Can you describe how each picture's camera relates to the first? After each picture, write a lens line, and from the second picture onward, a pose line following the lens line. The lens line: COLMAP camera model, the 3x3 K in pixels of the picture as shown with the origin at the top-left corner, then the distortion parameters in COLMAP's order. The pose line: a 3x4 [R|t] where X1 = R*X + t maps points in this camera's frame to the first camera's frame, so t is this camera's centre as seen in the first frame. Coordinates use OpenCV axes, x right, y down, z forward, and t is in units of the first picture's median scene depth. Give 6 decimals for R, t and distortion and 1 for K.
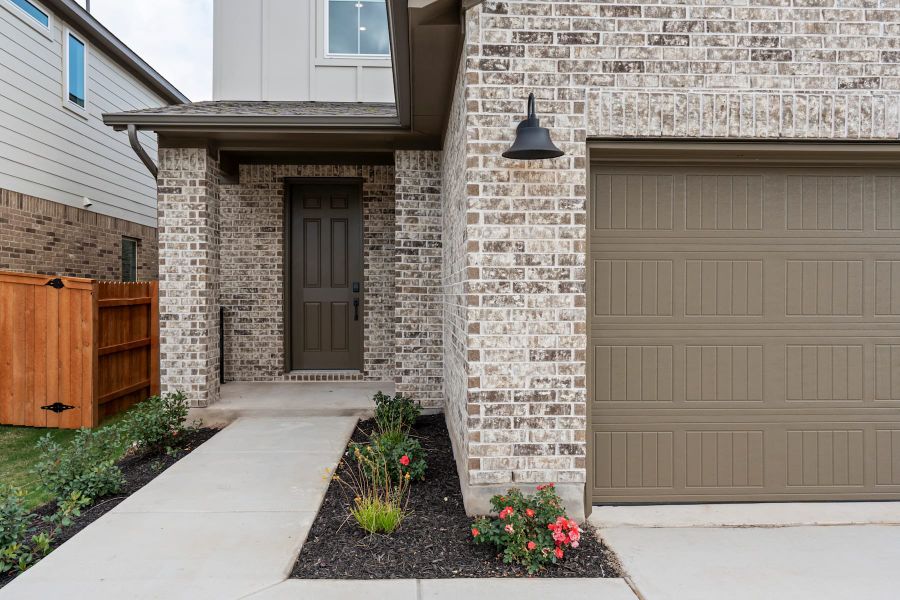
lens RADIAL K [[625.4, 0, 439.7], [0, 625.4, 293.9], [0, 0, 1]] dist [0.005555, 0.003736]
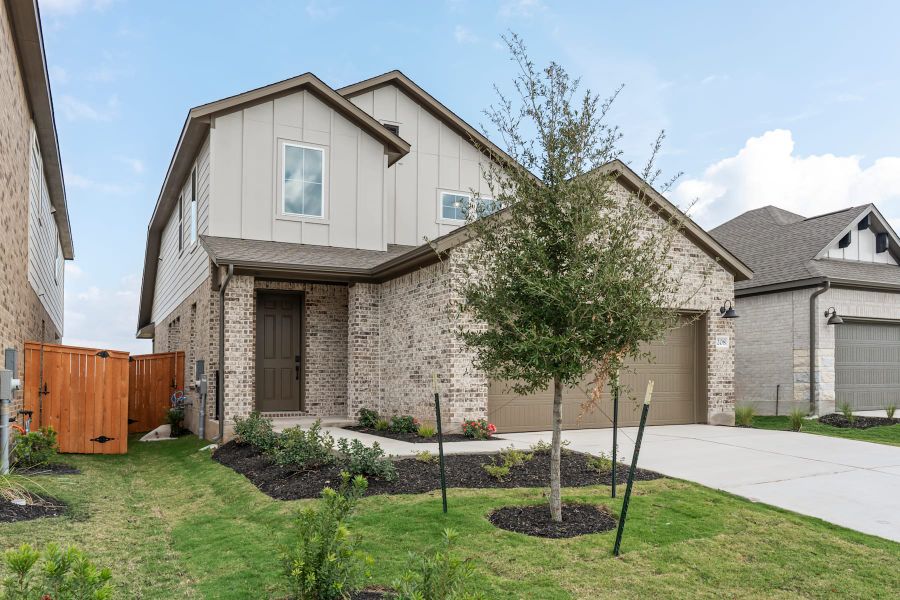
lens RADIAL K [[698.0, 0, 428.1], [0, 698.0, 370.9], [0, 0, 1]] dist [0.023296, -0.004528]
pose [[0.915084, 0.000703, 0.403263, -1.197047], [0.008847, 0.999723, -0.021820, 0.134368], [-0.403167, 0.023534, 0.914824, -1.652899]]
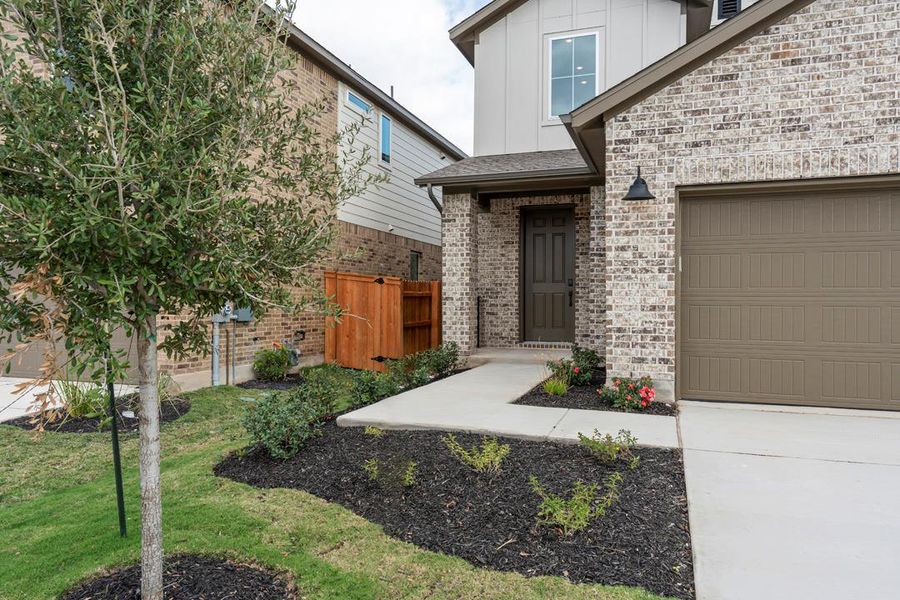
lens RADIAL K [[625.4, 0, 436.8], [0, 625.4, 301.5], [0, 0, 1]] dist [0.005555, 0.003736]
pose [[0.922094, 0.005083, -0.386933, 0.280895], [-0.007149, 0.999967, -0.003899, 0.085312], [0.386900, 0.006362, 0.922100, -0.843225]]
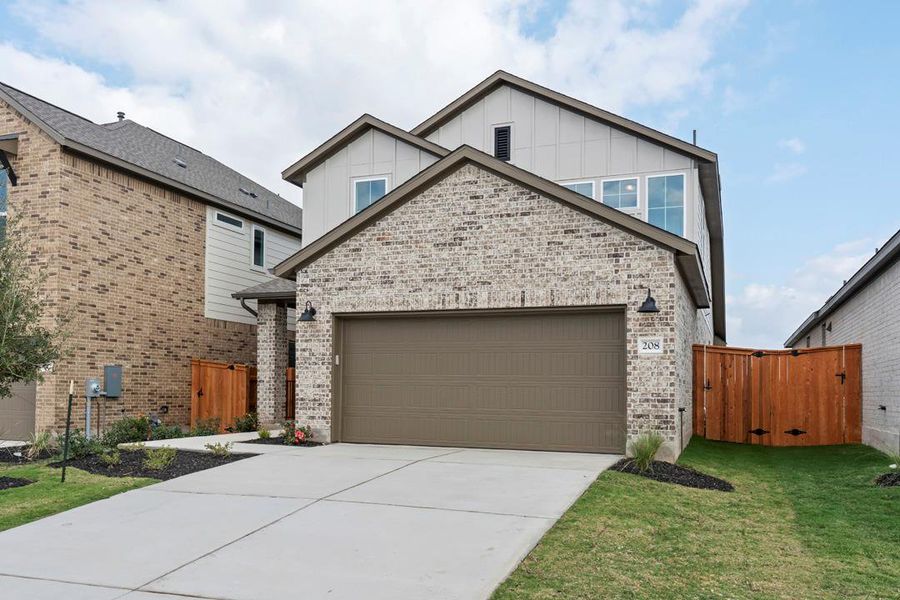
lens RADIAL K [[765.9, 0, 421.2], [0, 765.9, 381.0], [0, 0, 1]] dist [0.002247, -0.000755]
pose [[0.901702, 0.007738, -0.432288, 2.055458], [-0.016347, 0.999735, -0.016202, 0.116795], [0.432048, 0.021676, 0.901590, -1.950096]]
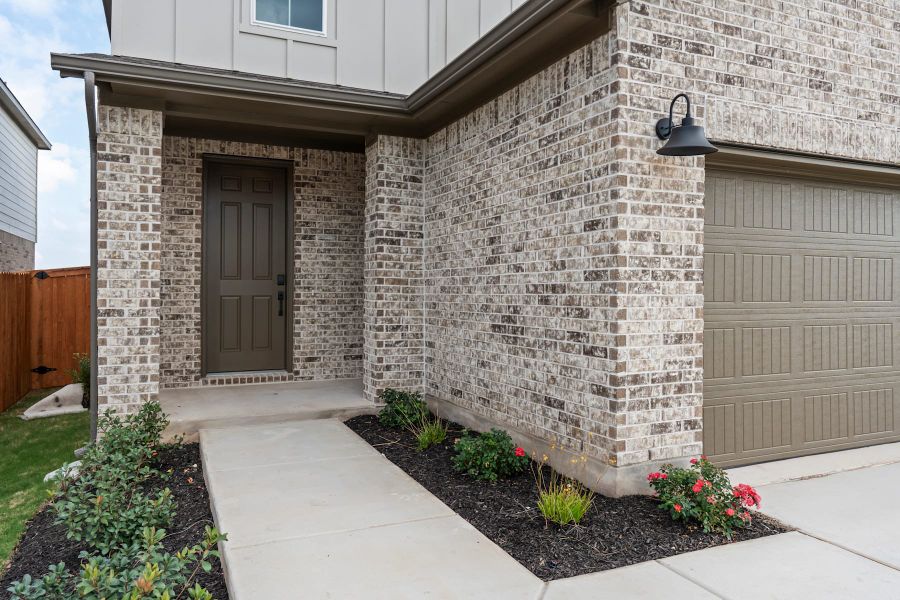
lens RADIAL K [[625.4, 0, 437.5], [0, 625.4, 288.1], [0, 0, 1]] dist [0.005555, 0.003736]
pose [[0.929176, 0.002129, 0.369631, -0.568882], [0.000212, 0.999980, -0.006292, 0.016765], [-0.369637, 0.005925, 0.929157, 0.142203]]
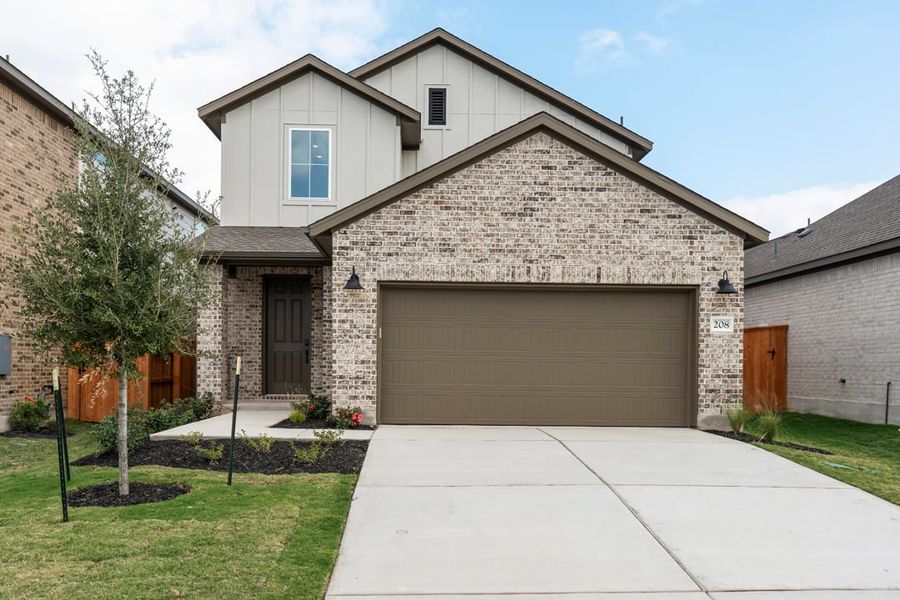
lens RADIAL K [[803.9, 0, 413.9], [0, 803.9, 387.3], [0, 0, 1]] dist [-0.010627, 0.042680]
pose [[0.998605, 0.014115, -0.050877, 0.536474], [-0.013010, 0.999673, 0.021997, 0.119556], [0.051170, -0.021304, 0.998463, -2.273353]]
